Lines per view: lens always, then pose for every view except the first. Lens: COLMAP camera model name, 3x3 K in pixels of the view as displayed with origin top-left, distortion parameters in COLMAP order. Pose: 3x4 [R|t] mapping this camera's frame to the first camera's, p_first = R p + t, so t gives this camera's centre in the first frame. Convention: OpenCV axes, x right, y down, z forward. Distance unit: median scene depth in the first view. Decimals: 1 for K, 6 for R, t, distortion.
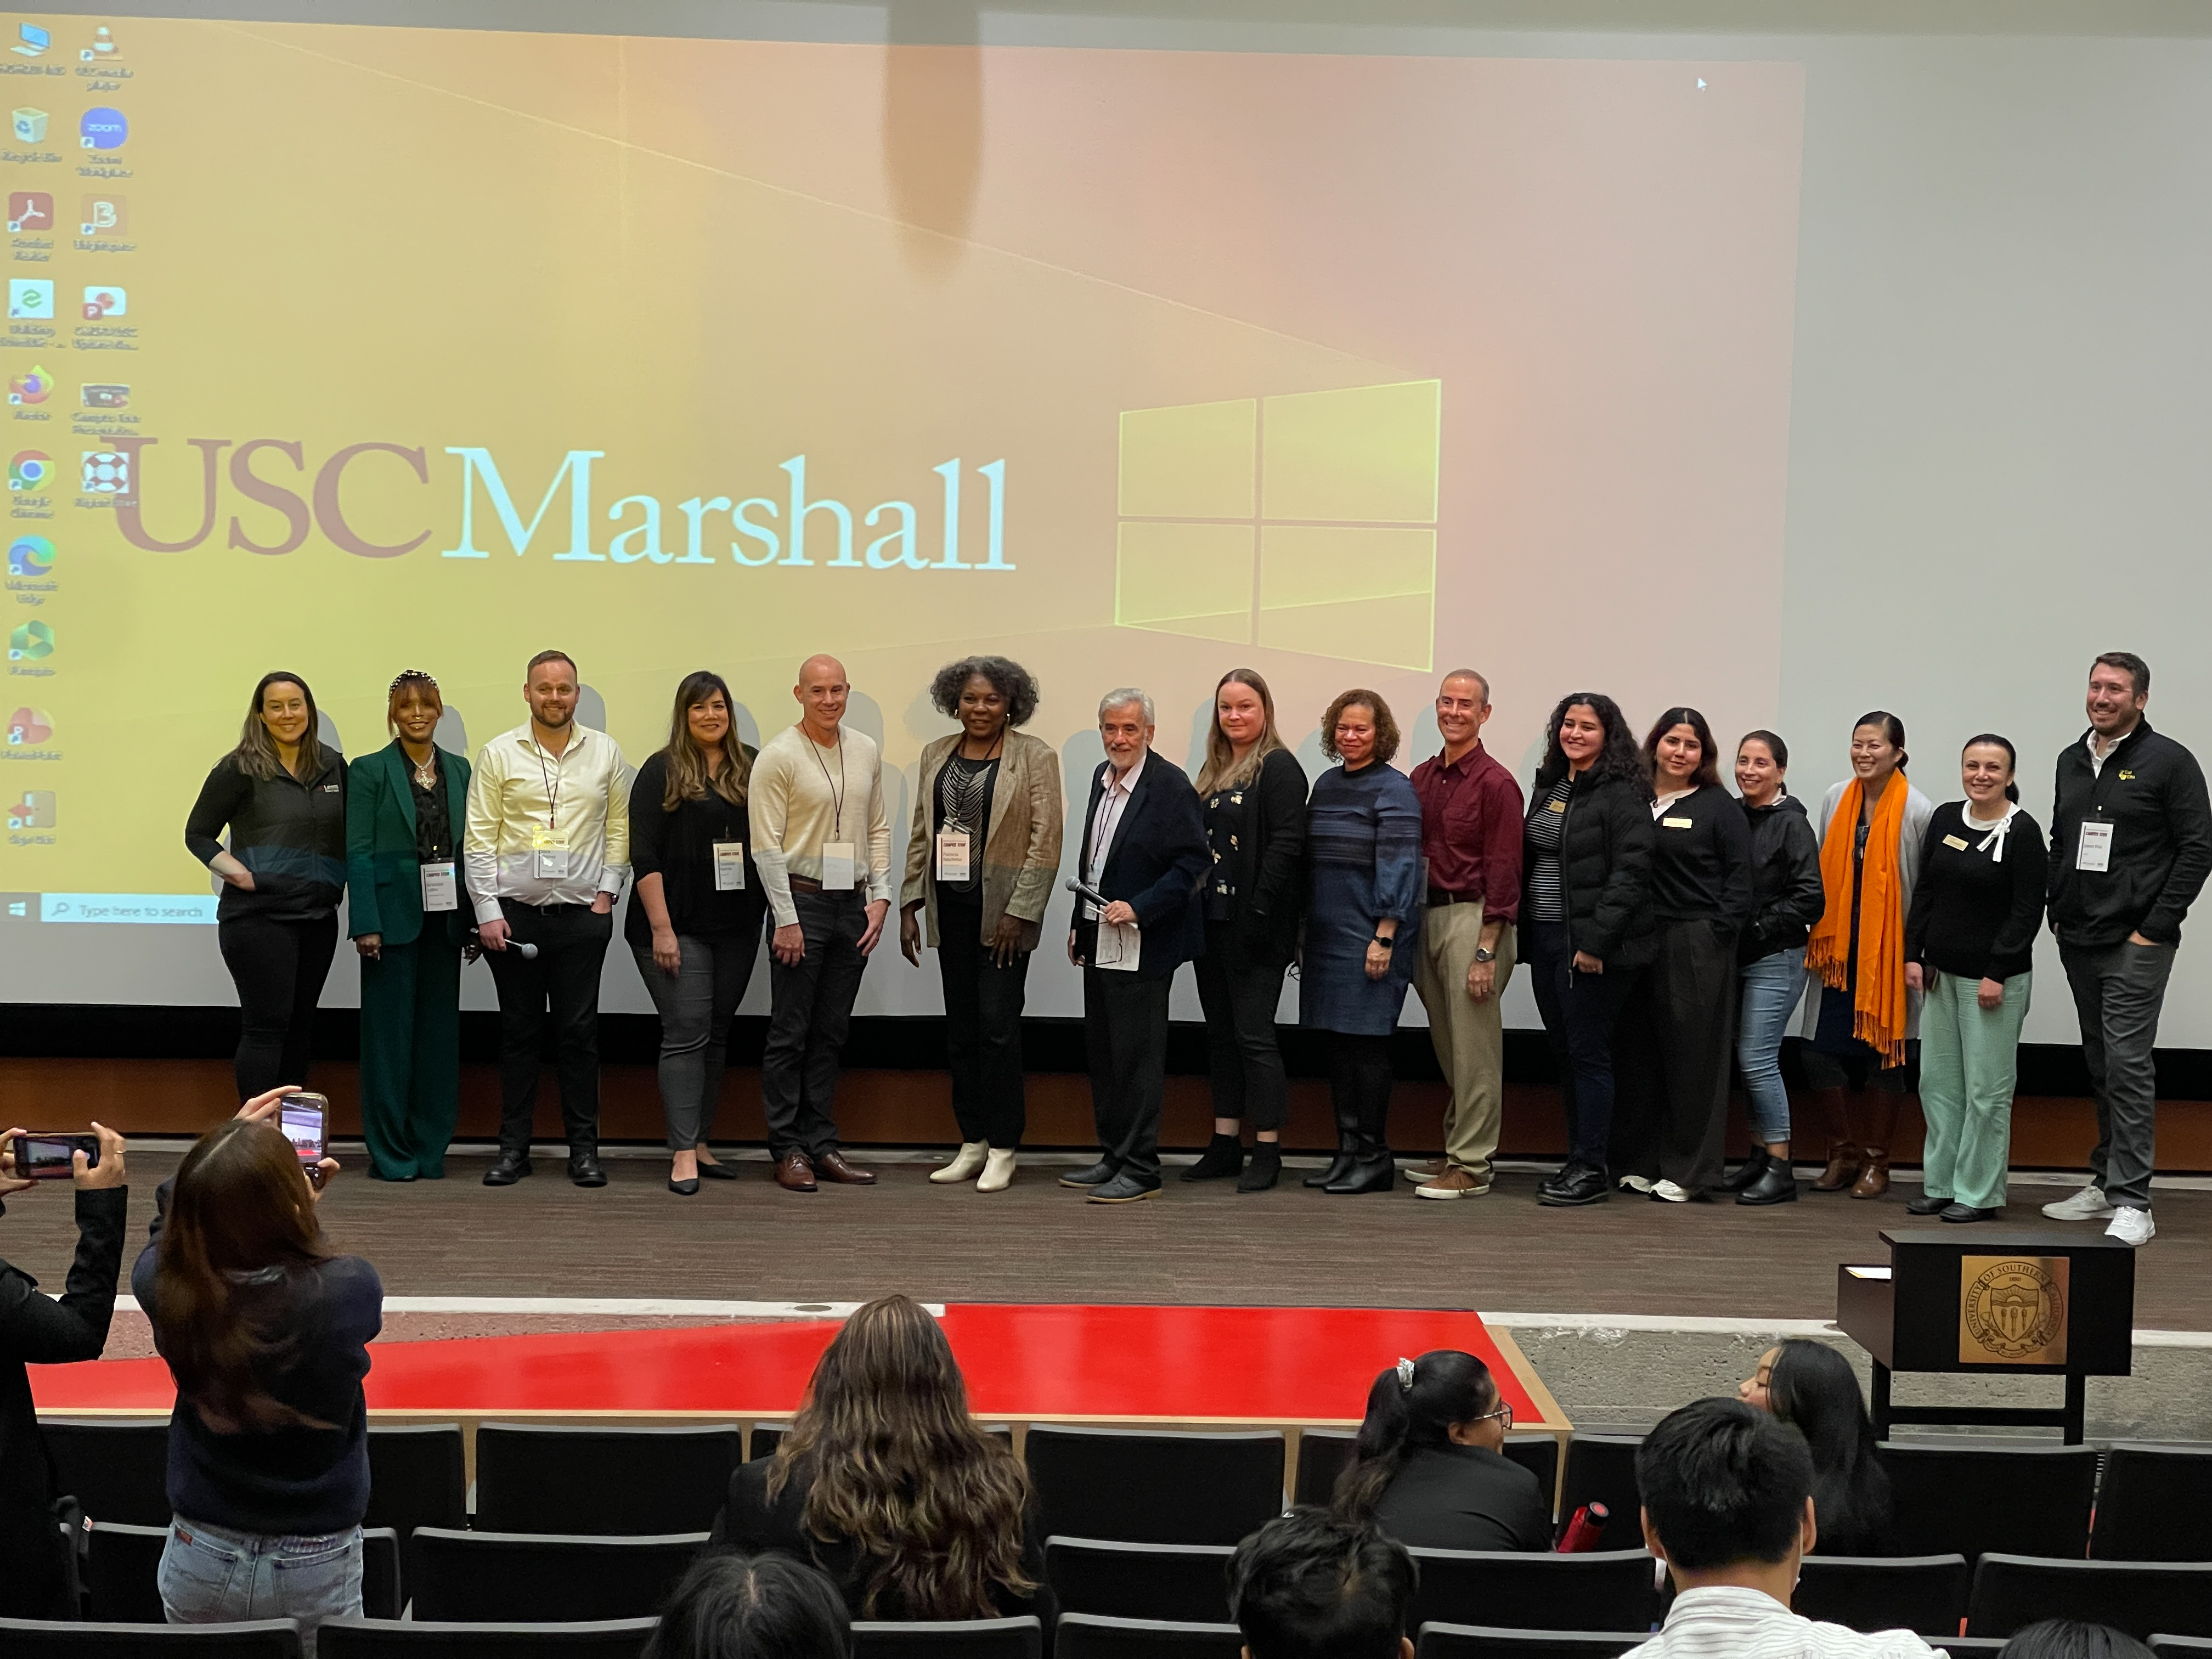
lens RADIAL K [[4031.9, 0, 1108.0], [0, 4031.9, 832.0], [0, 0, 1]] dist [0.110275, 0.000000]
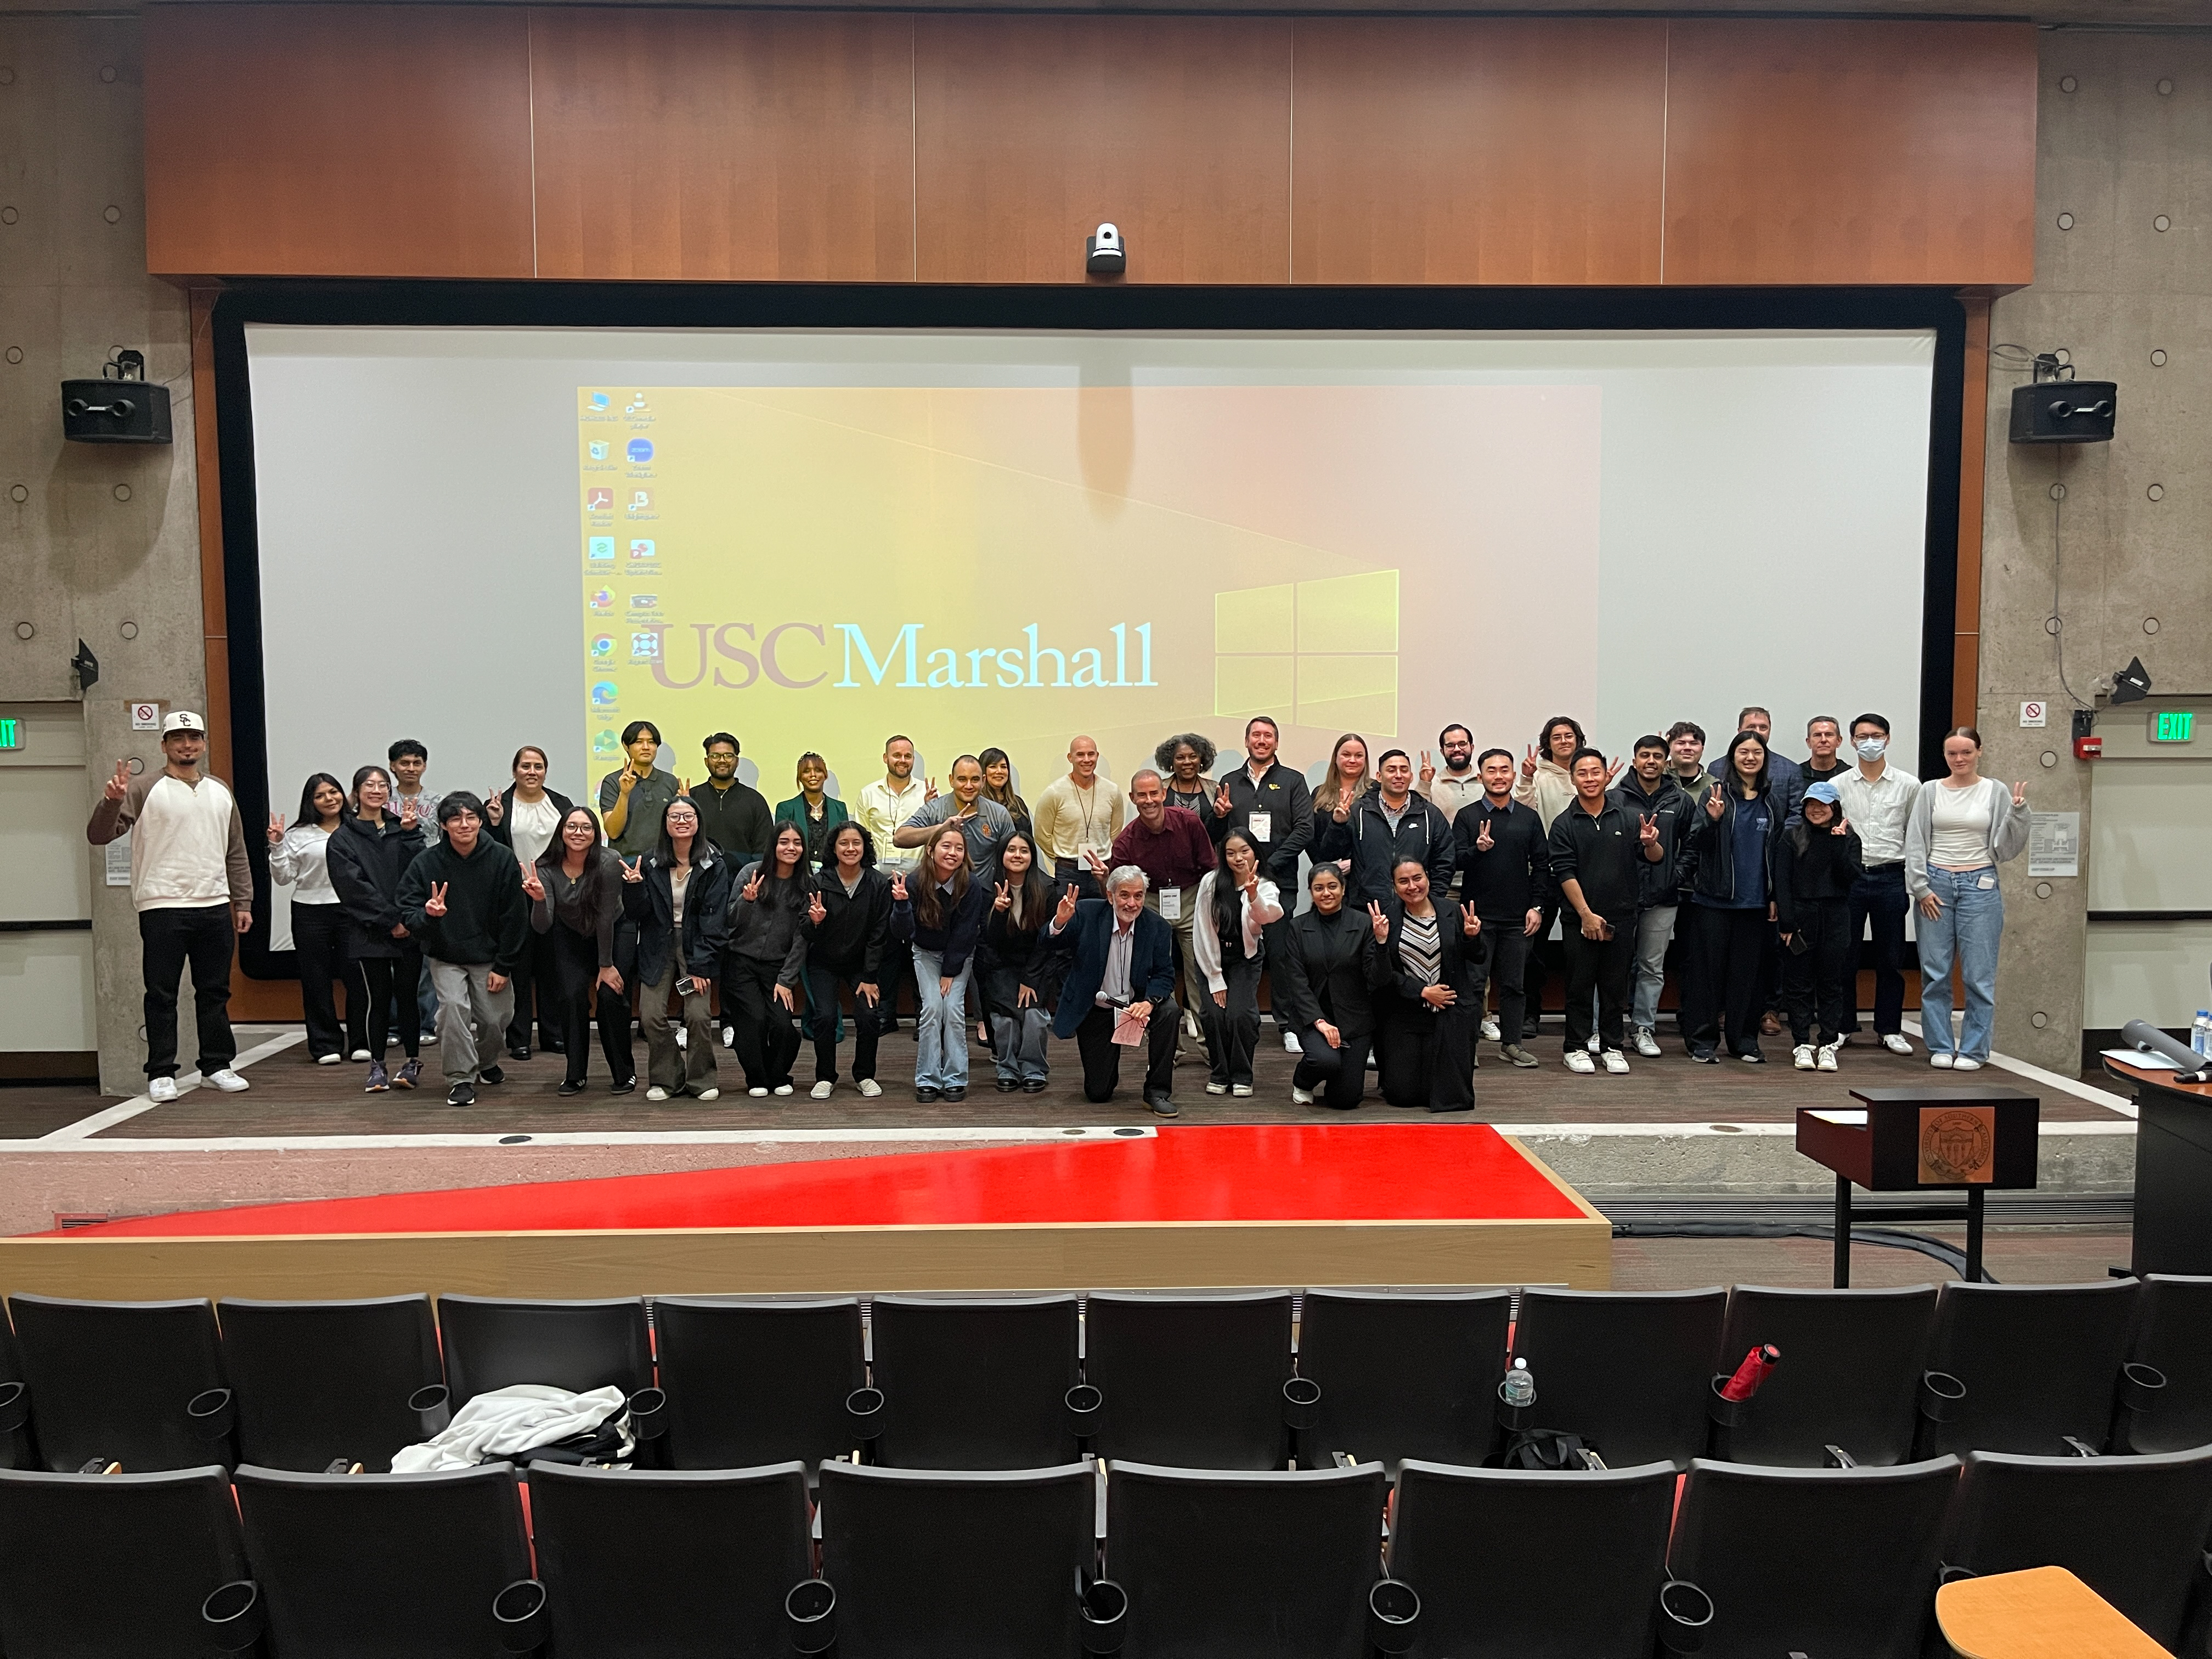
lens RADIAL K [[1764.1, 0, 1097.7], [0, 1764.1, 821.2], [0, 0, 1]] dist [-0.006746, -0.000499]
pose [[0.999497, -0.025657, -0.018639, -0.037226], [0.025416, 0.999591, -0.013074, 0.003541], [0.018967, 0.012594, 0.999741, 0.237122]]
